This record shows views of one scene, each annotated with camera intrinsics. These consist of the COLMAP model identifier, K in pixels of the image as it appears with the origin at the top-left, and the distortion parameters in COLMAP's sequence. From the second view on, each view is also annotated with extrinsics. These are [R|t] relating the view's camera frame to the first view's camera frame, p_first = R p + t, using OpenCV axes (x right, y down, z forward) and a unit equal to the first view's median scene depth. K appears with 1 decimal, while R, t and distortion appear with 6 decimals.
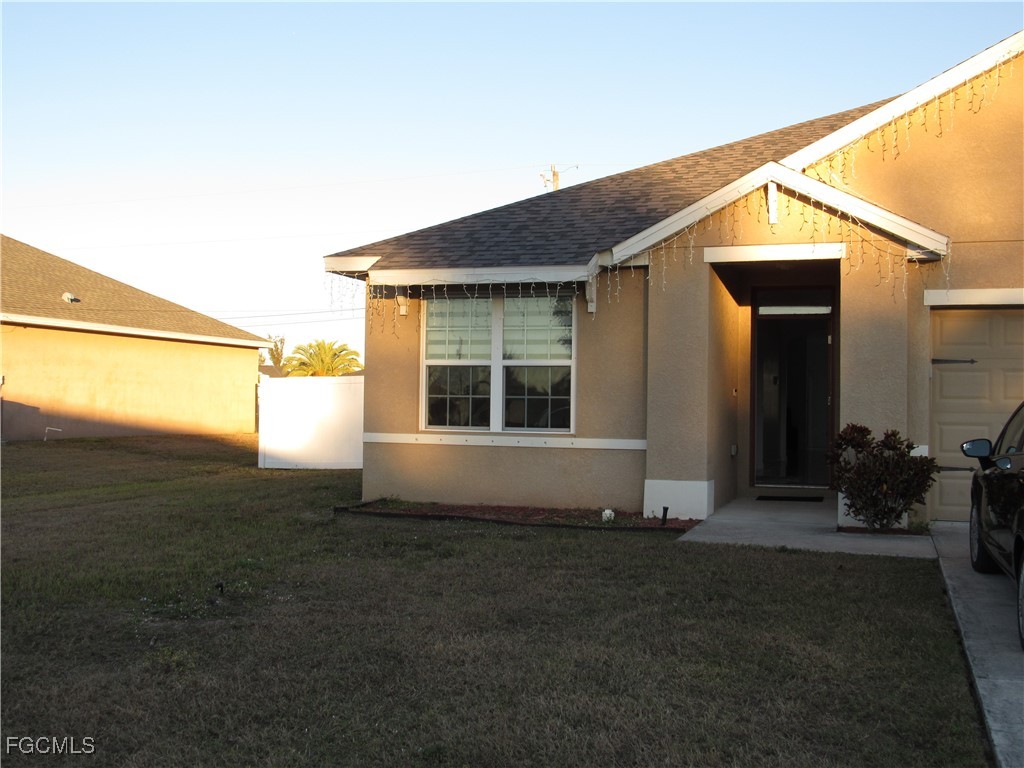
lens RADIAL K [[1145.8, 0, 514.8], [0, 1145.8, 379.3], [0, 0, 1]] dist [-0.046871, 0.040217]
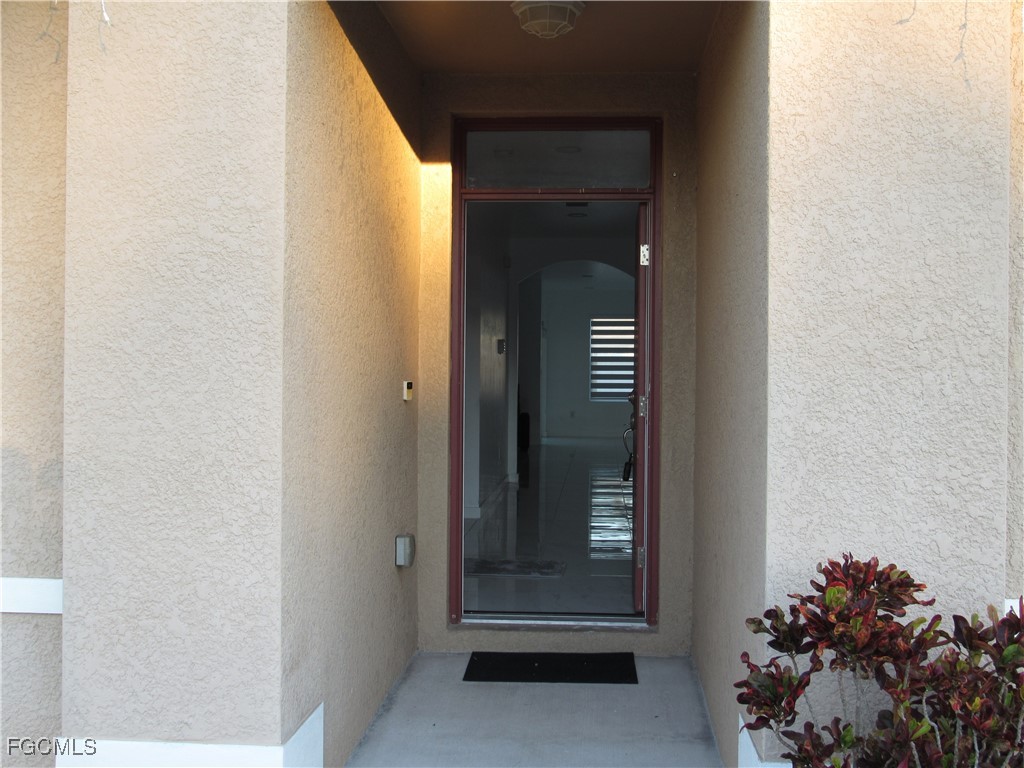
lens RADIAL K [[1145.8, 0, 514.8], [0, 1145.8, 379.3], [0, 0, 1]] dist [-0.046871, 0.040217]
pose [[0.969730, -0.007370, 0.244070, 0.153696], [-0.002015, 0.999269, 0.038177, -0.007224], [-0.244173, -0.037513, 0.969006, 0.716578]]
